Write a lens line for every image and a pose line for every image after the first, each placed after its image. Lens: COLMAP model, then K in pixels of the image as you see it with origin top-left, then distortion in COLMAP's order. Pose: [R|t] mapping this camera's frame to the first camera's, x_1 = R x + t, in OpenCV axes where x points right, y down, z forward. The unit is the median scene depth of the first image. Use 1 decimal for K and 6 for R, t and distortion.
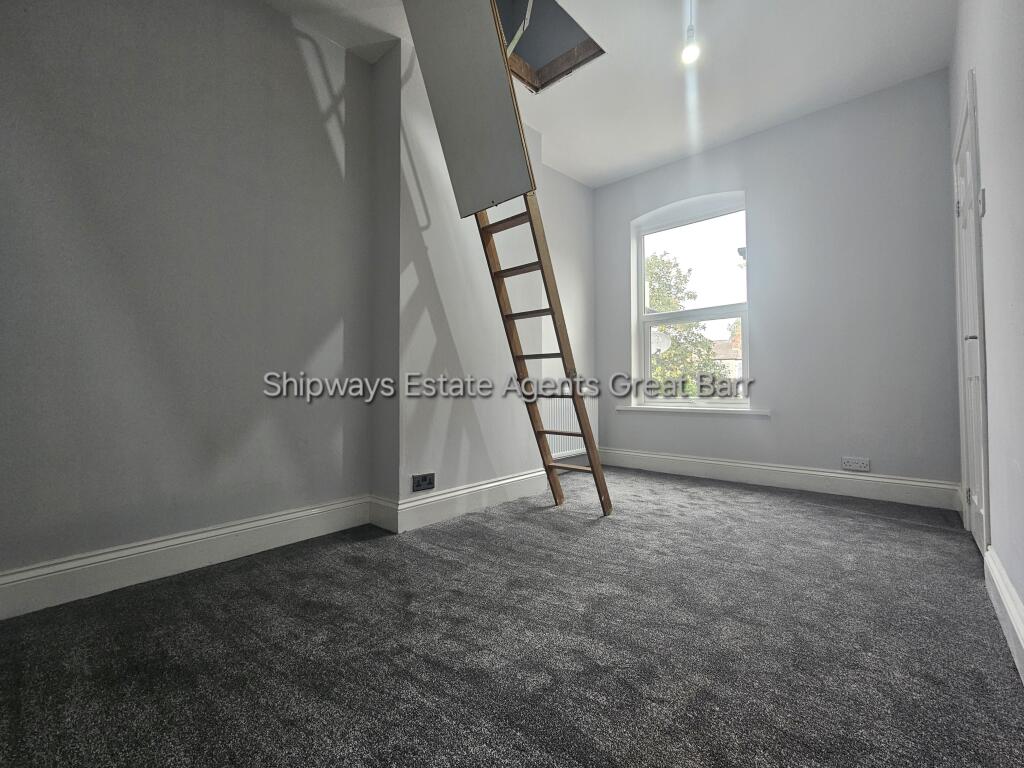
lens RADIAL K [[430.8, 0, 511.1], [0, 430.8, 380.7], [0, 0, 1]] dist [-0.000394, 0.000992]
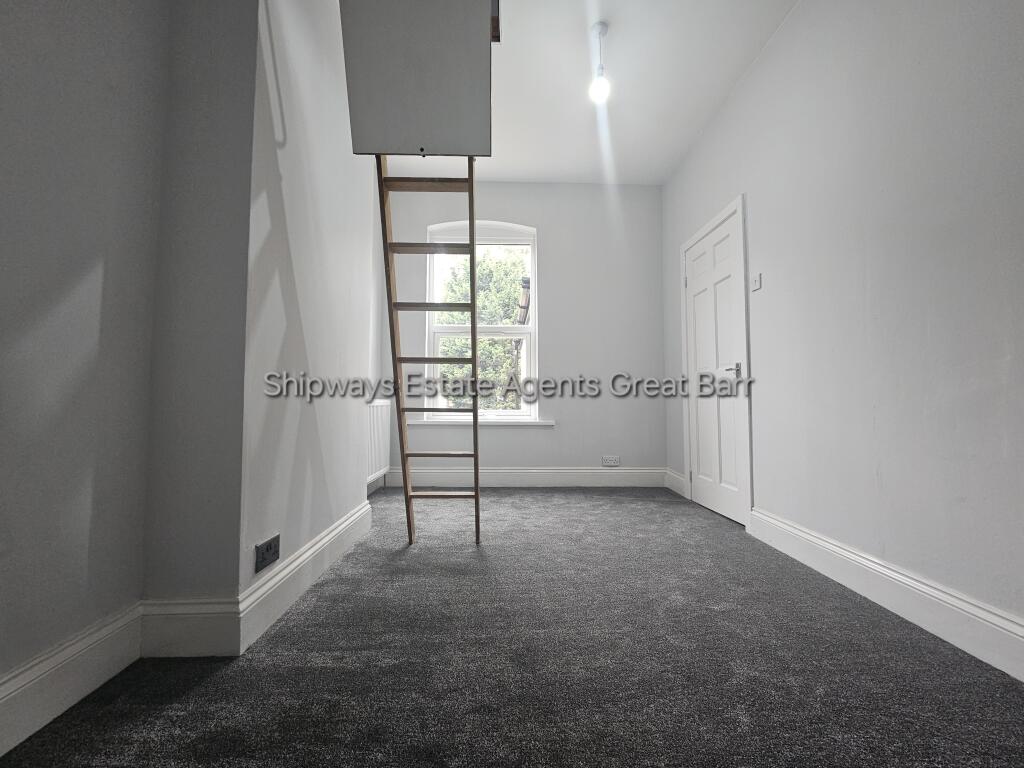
lens RADIAL K [[430.8, 0, 511.1], [0, 430.8, 380.7], [0, 0, 1]] dist [-0.000394, 0.000992]
pose [[0.732911, 0.038230, 0.679250, -0.382094], [-0.020562, 0.999209, -0.034052, 0.005525], [-0.680014, 0.010991, 0.733117, 0.324044]]
